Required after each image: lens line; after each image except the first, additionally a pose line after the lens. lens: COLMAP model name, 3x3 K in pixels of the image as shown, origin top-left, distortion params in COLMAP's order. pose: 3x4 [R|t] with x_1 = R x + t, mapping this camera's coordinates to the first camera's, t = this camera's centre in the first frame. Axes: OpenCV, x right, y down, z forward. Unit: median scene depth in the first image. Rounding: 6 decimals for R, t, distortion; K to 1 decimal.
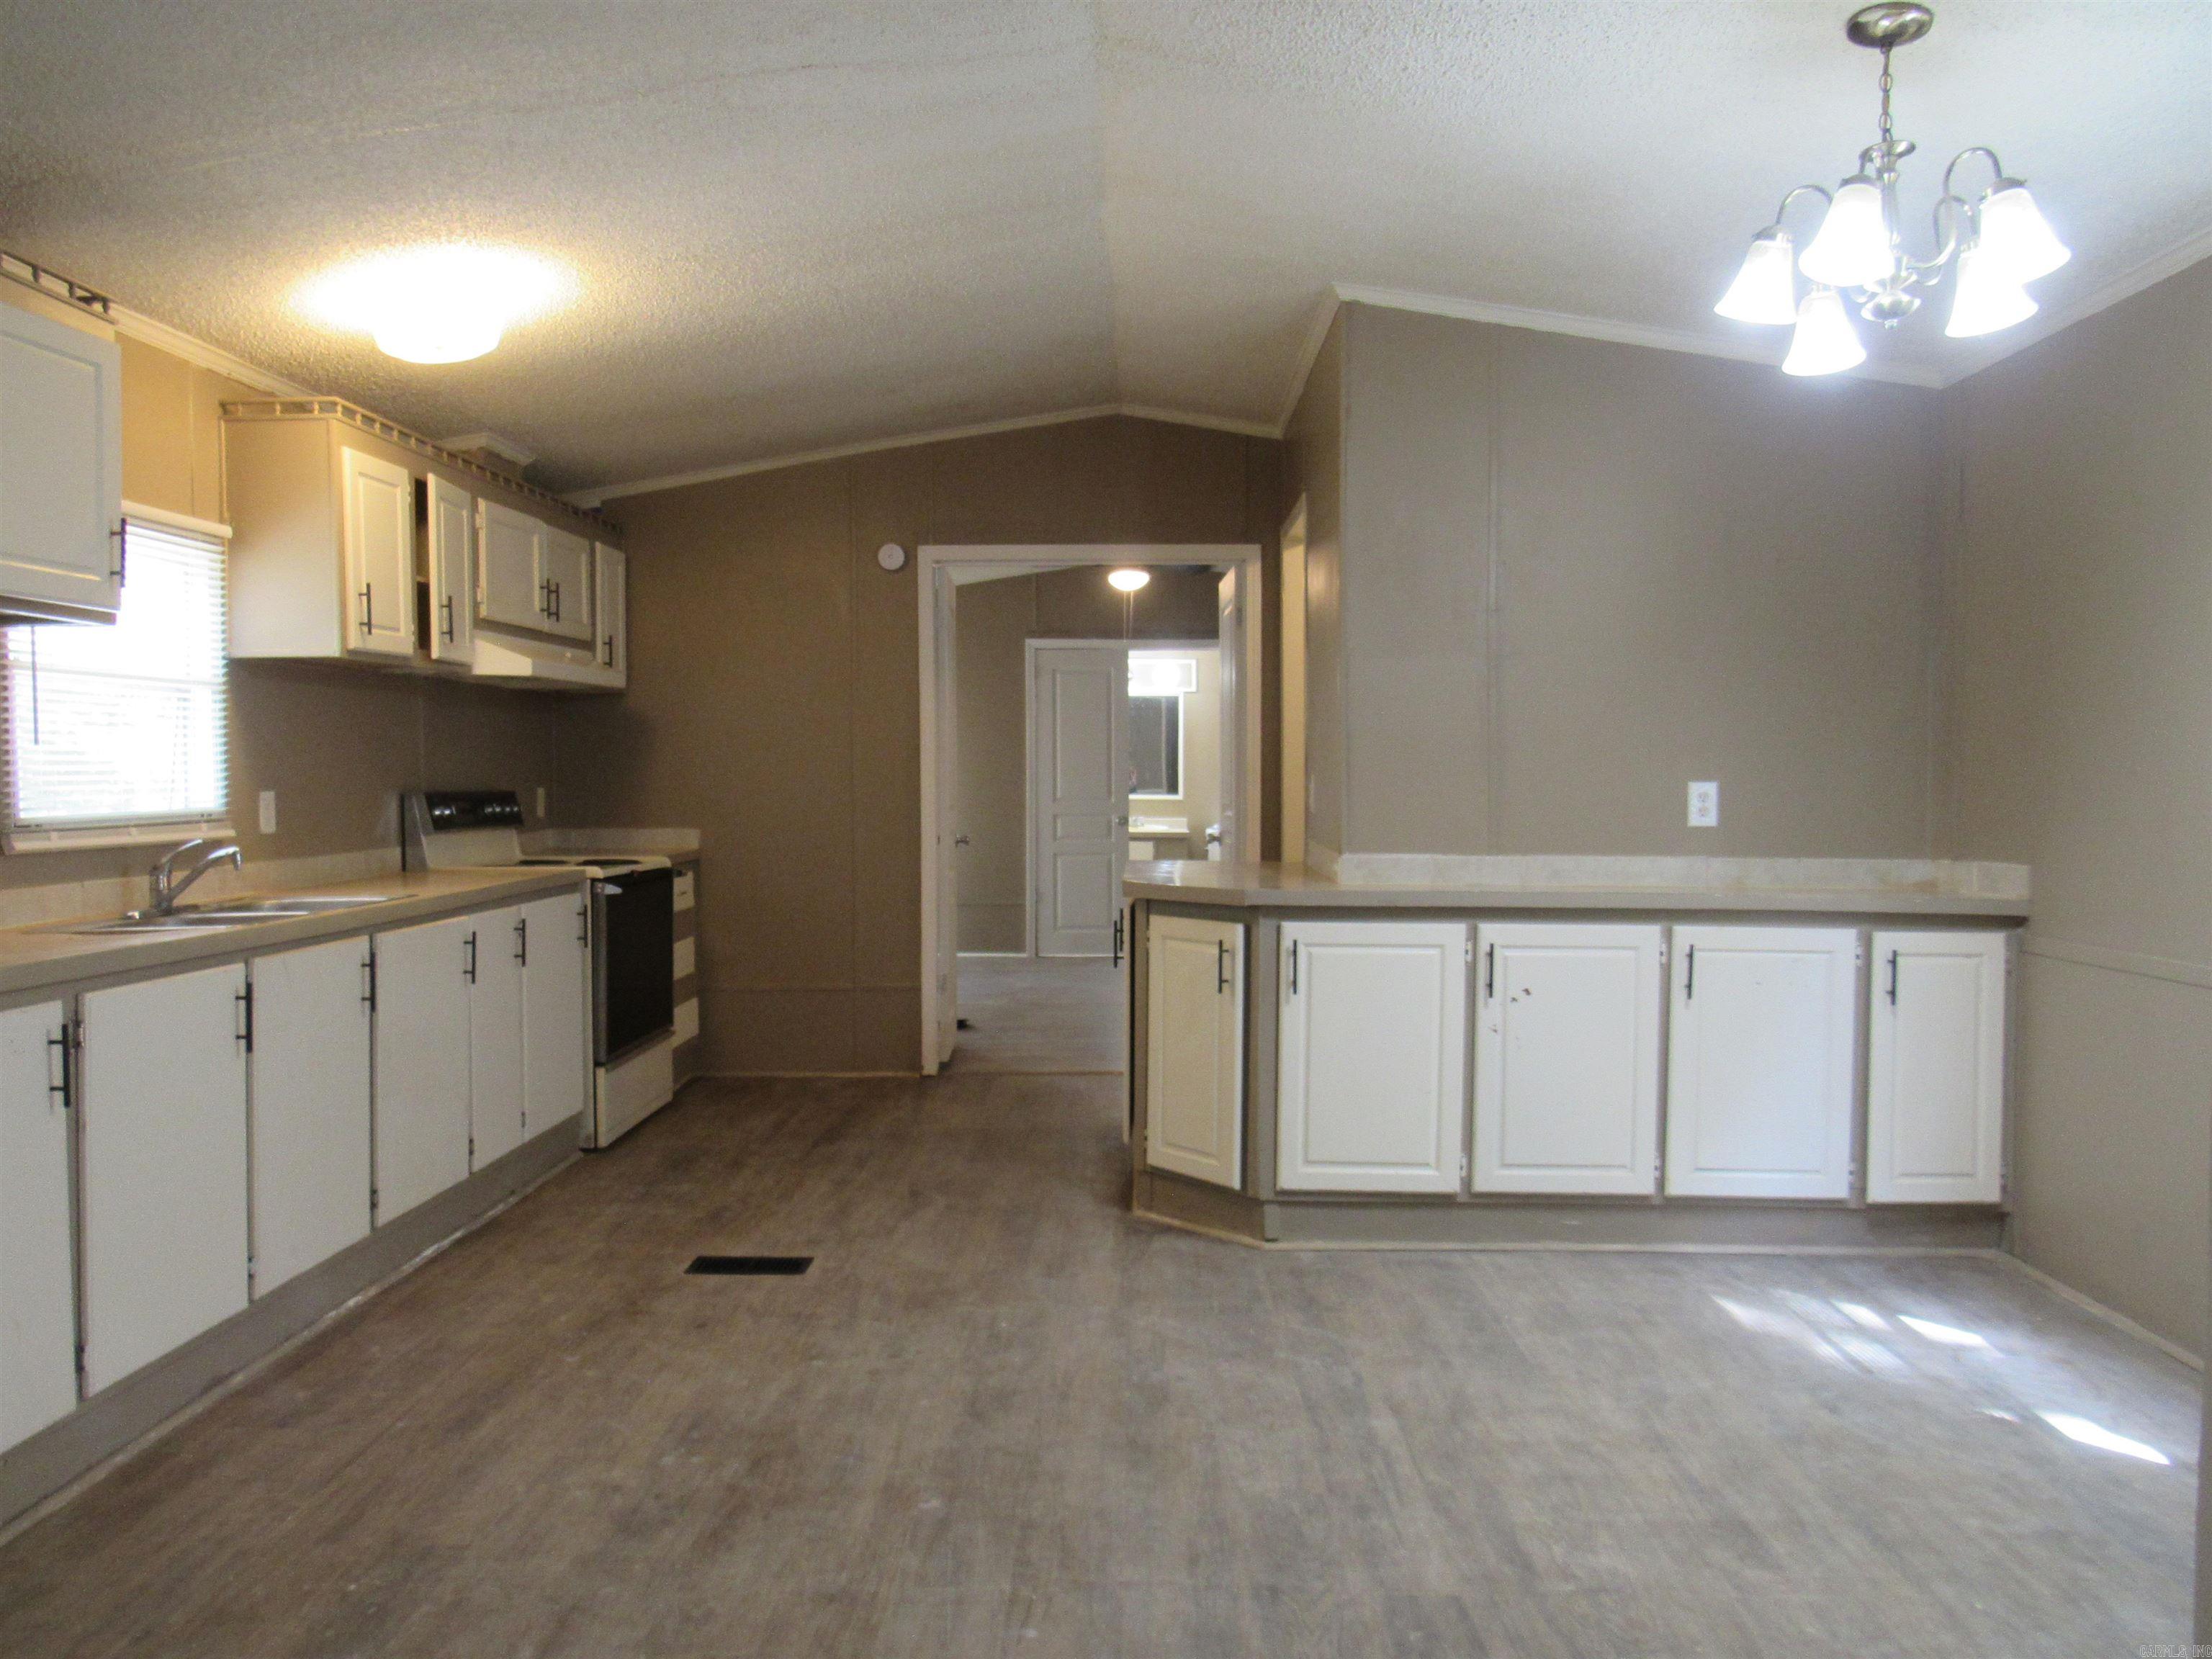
lens RADIAL K [[1580.9, 0, 1106.0], [0, 1580.9, 829.5], [0, 0, 1]] dist [-0.031246, 0.005906]
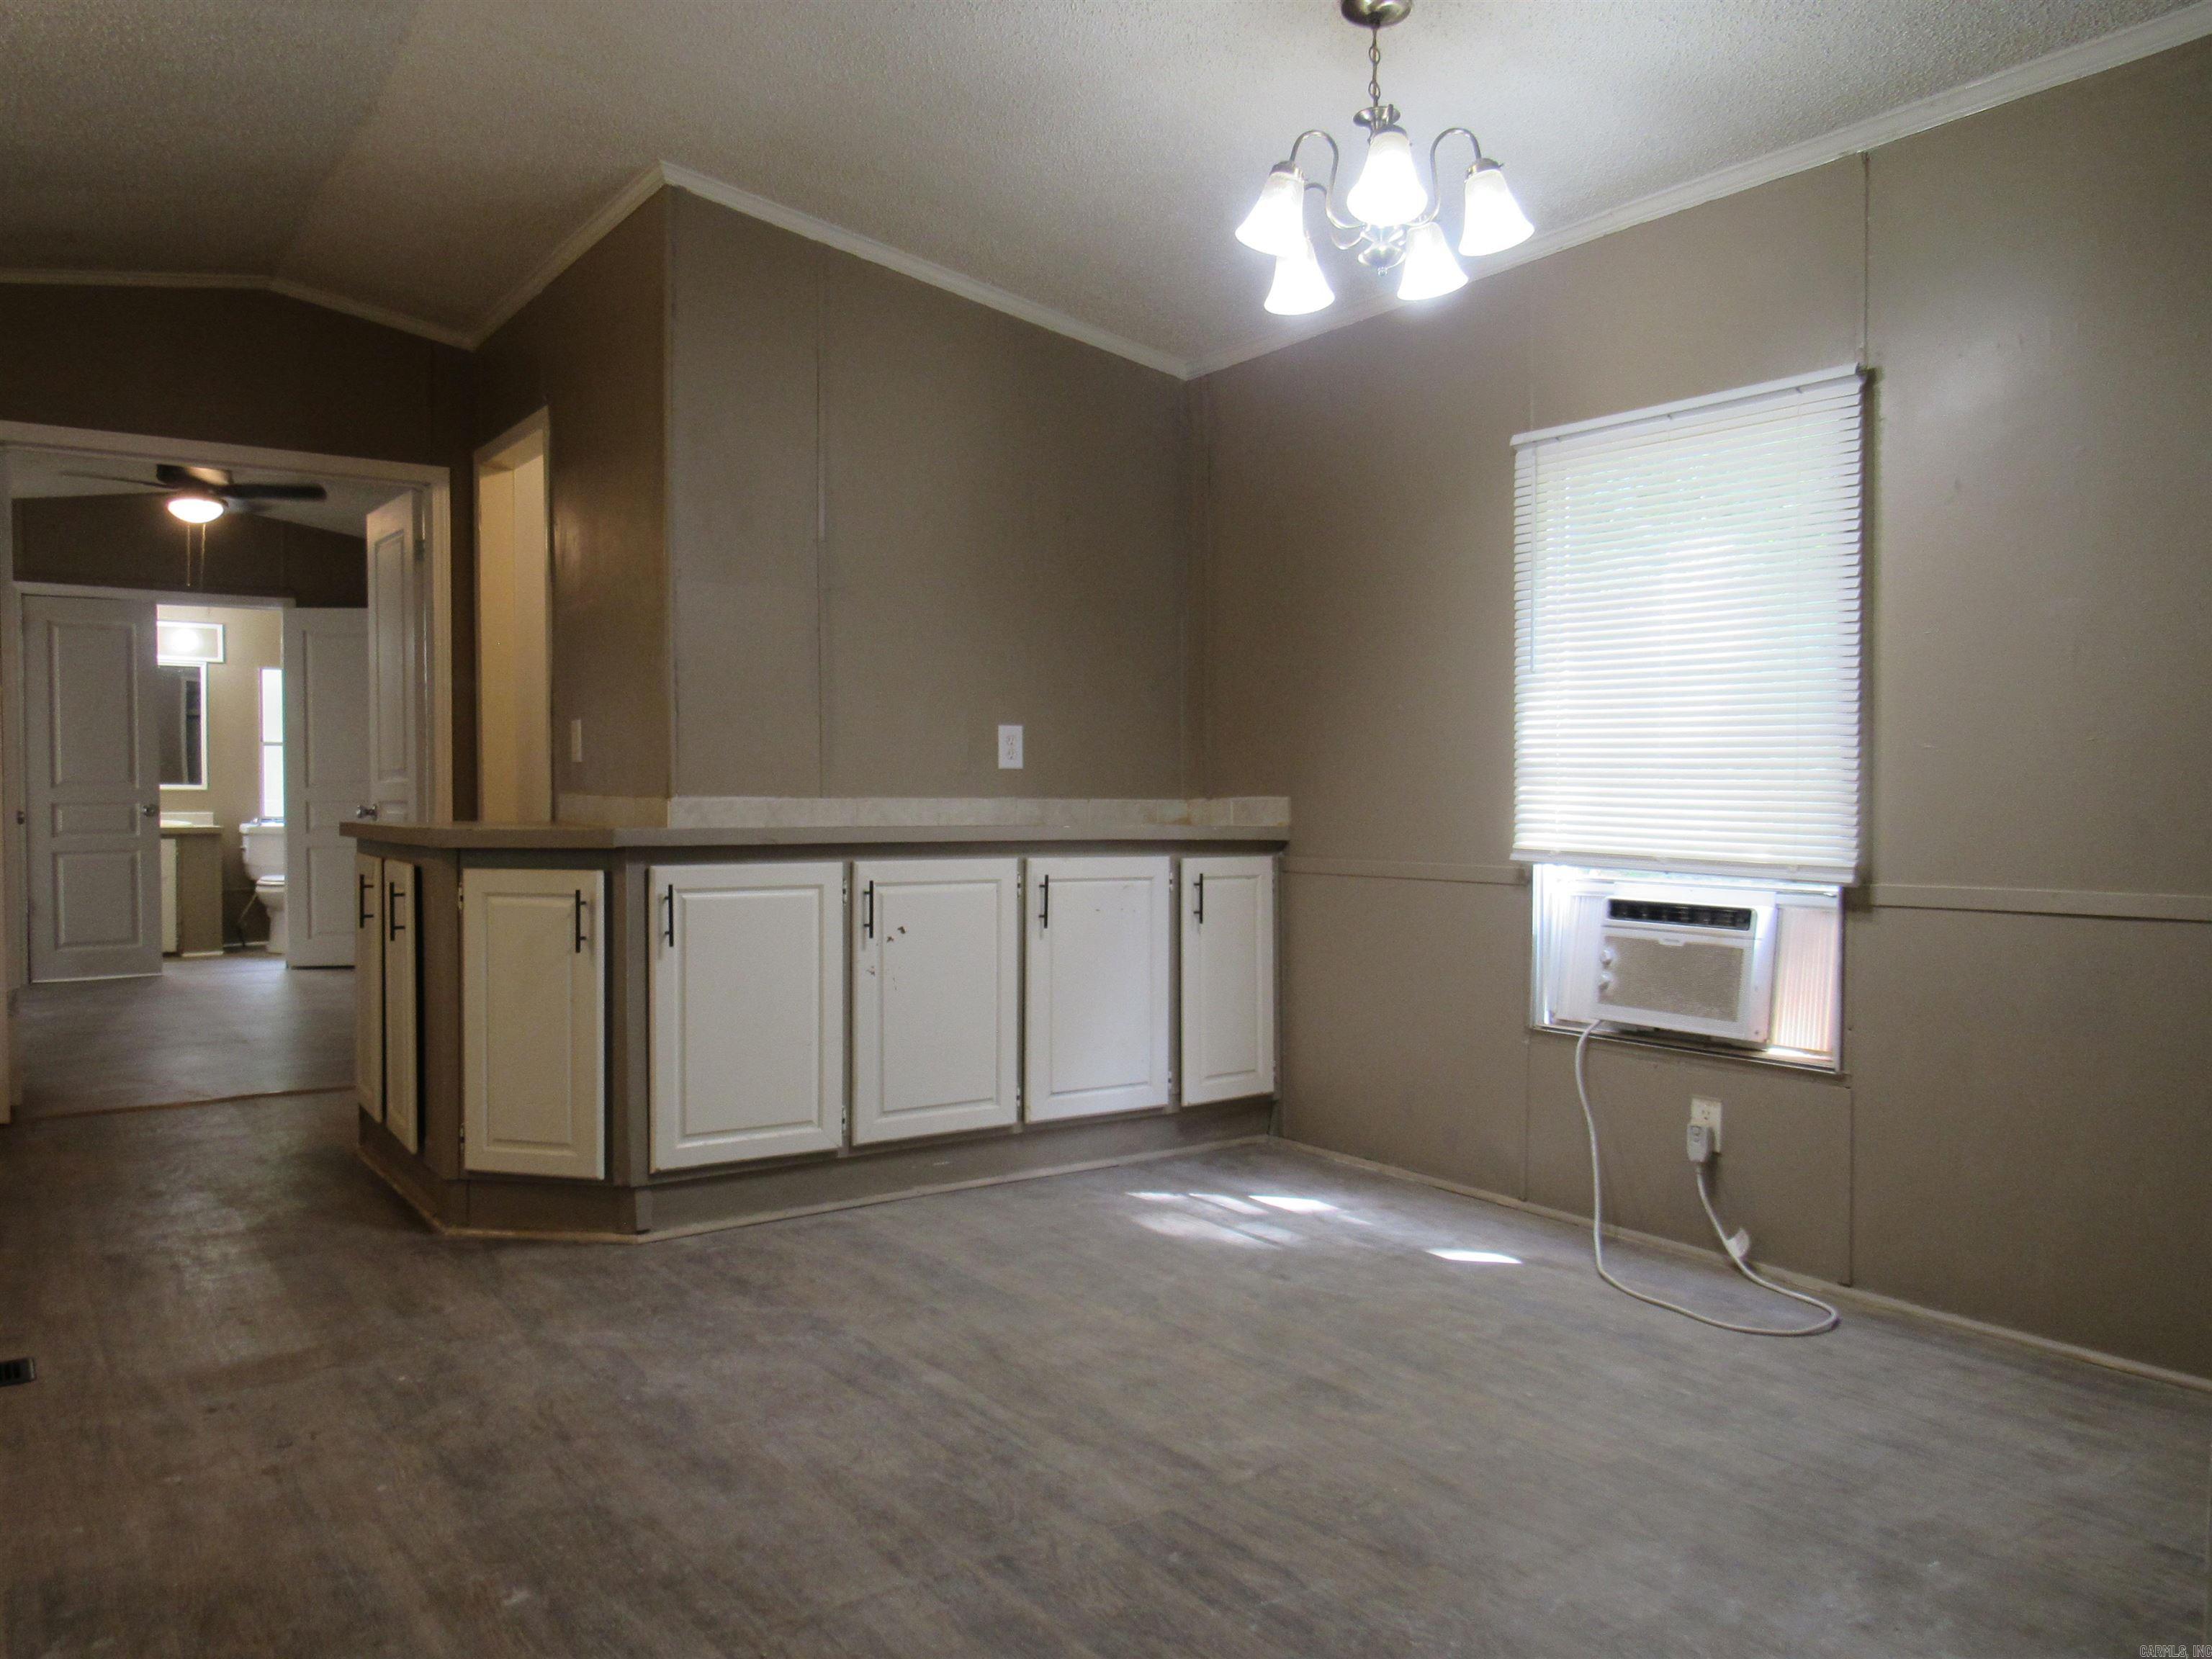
lens RADIAL K [[1573.2, 0, 1104.9], [0, 1573.2, 825.4], [0, 0, 1]] dist [-0.031513, -0.005518]
pose [[0.796546, -0.013620, 0.604424, -0.215566], [0.021843, 0.999742, -0.006258, 0.047299], [-0.604183, 0.018187, 0.796638, 0.153984]]
